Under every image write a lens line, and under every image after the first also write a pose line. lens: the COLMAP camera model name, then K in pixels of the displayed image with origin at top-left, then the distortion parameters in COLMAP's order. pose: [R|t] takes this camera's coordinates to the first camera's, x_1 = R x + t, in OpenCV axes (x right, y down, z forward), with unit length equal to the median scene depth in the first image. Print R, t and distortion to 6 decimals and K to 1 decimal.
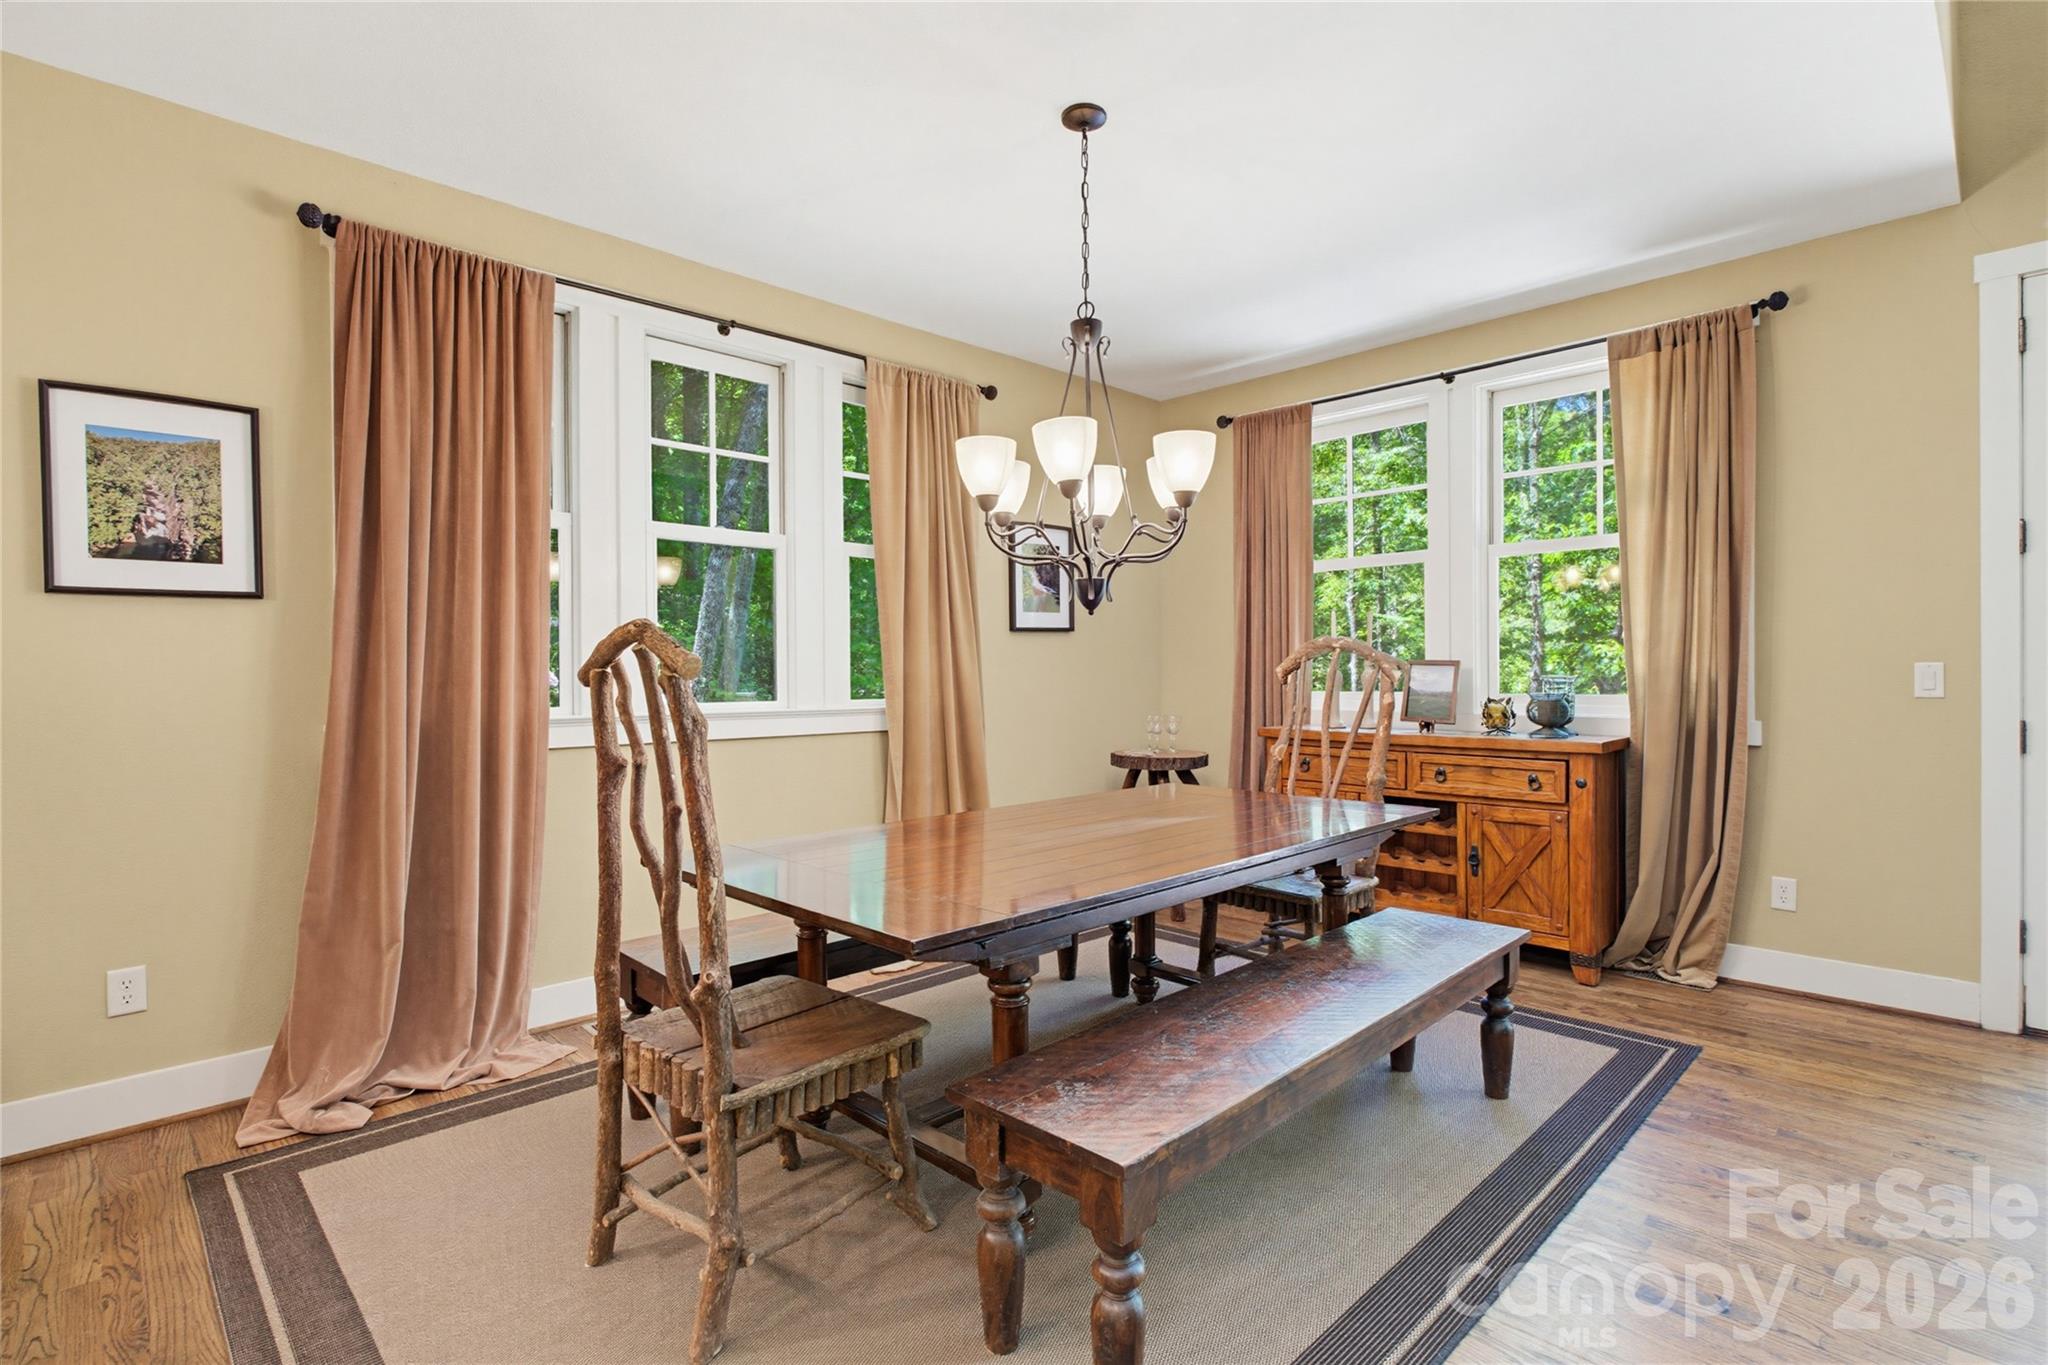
lens RADIAL K [[976.0, 0, 1044.1], [0, 976.0, 679.0], [0, 0, 1]] dist [-0.001933, 0.000558]
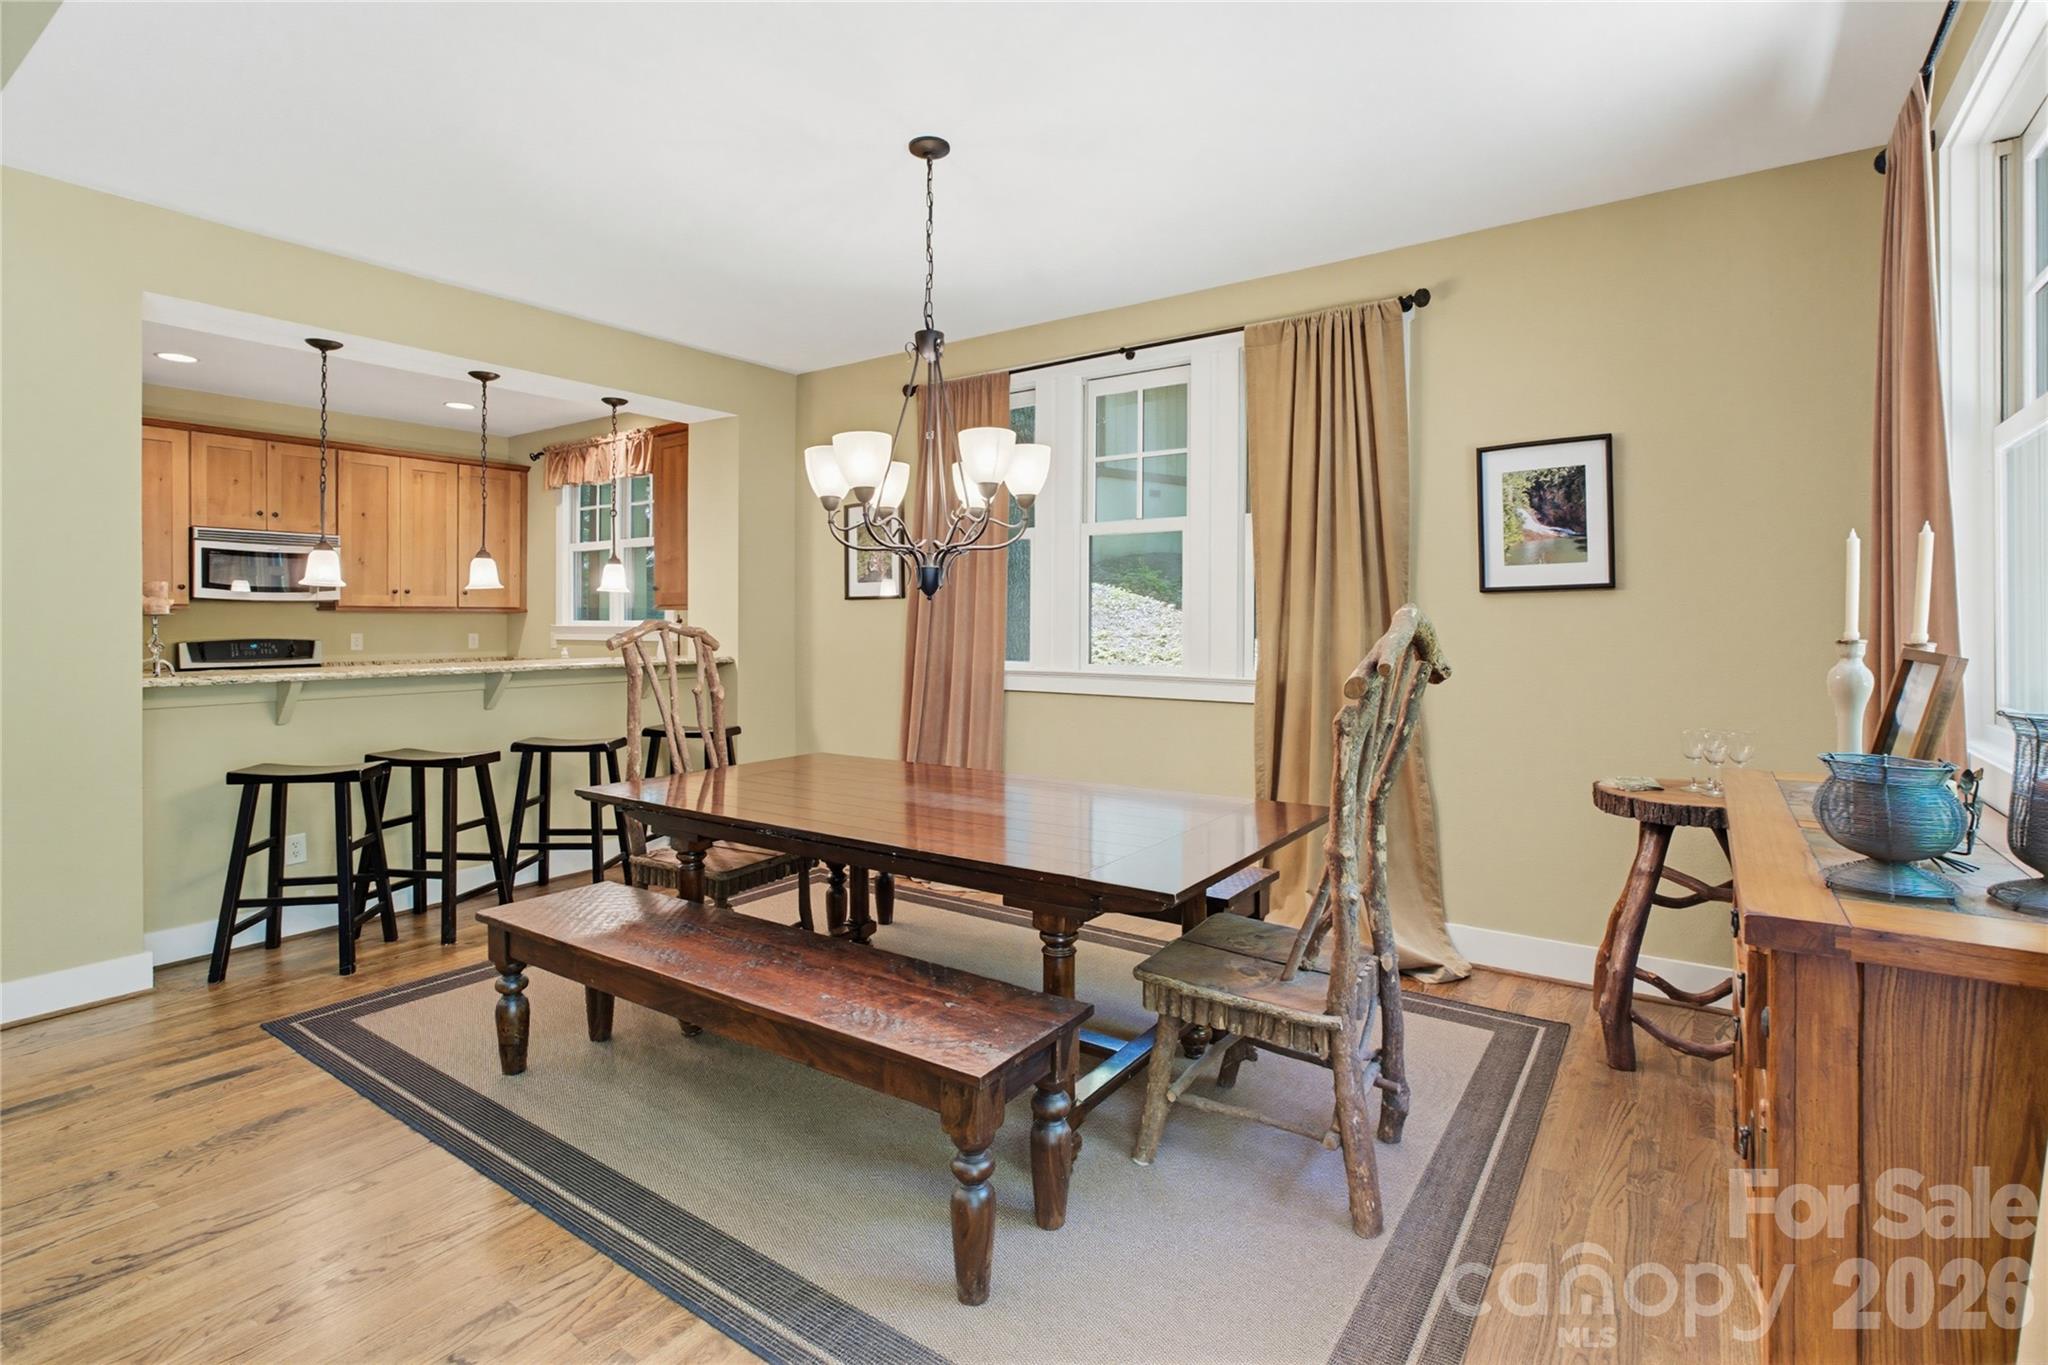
lens RADIAL K [[971.8, 0, 1023.4], [0, 971.8, 623.4], [0, 0, 1]] dist [-0.001847, -0.000317]
pose [[0.178715, 0.008113, -0.983867, 1.030901], [-0.008859, 0.999939, 0.006637, -0.043446], [0.983861, 0.007530, 0.178776, 0.824369]]
